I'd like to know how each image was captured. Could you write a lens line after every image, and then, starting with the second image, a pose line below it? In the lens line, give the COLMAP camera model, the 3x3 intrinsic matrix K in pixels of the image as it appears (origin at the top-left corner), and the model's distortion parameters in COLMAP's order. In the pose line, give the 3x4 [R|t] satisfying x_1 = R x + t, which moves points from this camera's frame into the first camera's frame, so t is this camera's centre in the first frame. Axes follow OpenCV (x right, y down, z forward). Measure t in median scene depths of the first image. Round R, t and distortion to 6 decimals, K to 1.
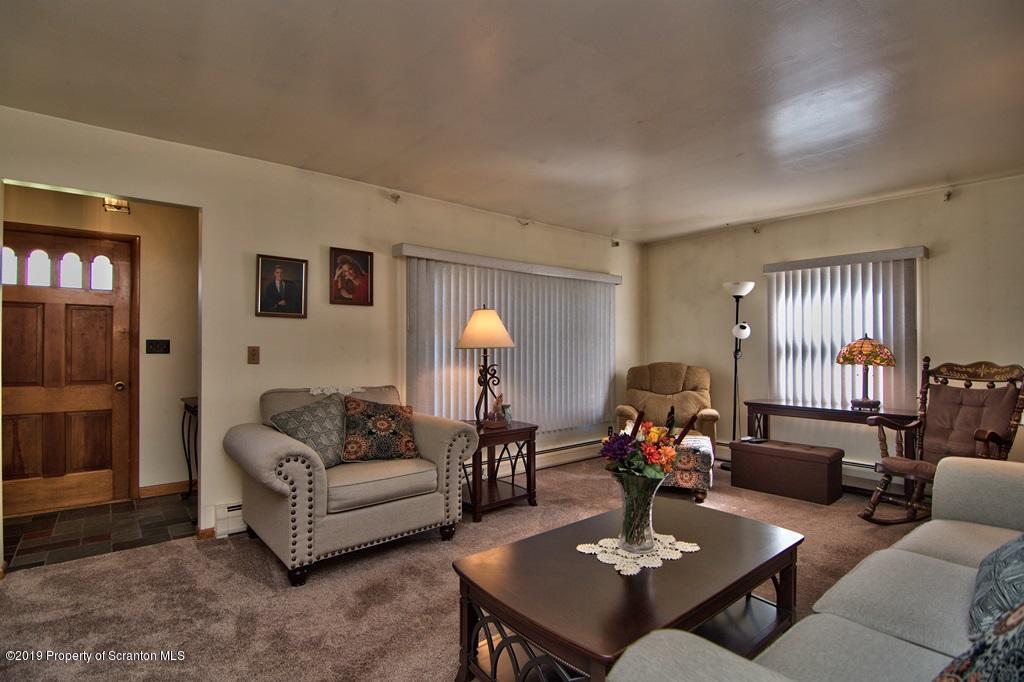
lens RADIAL K [[509.3, 0, 512.0], [0, 509.3, 341.0], [0, 0, 1]] dist [-0.002925, -0.000992]
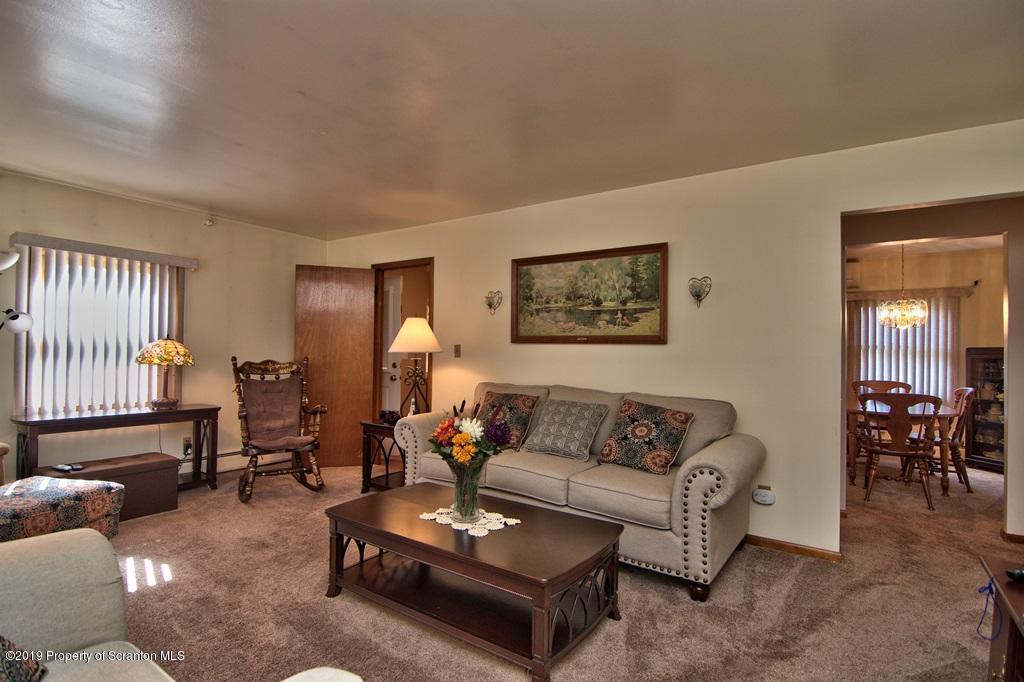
lens RADIAL K [[513.8, 0, 512.0], [0, 513.8, 341.0], [0, 0, 1]] dist [-0.000130, 0.000022]
pose [[-0.252148, 0.018186, 0.967518, -0.543904], [-0.030654, 0.999172, -0.026770, 0.006358], [-0.967203, -0.036408, -0.251381, 0.680220]]
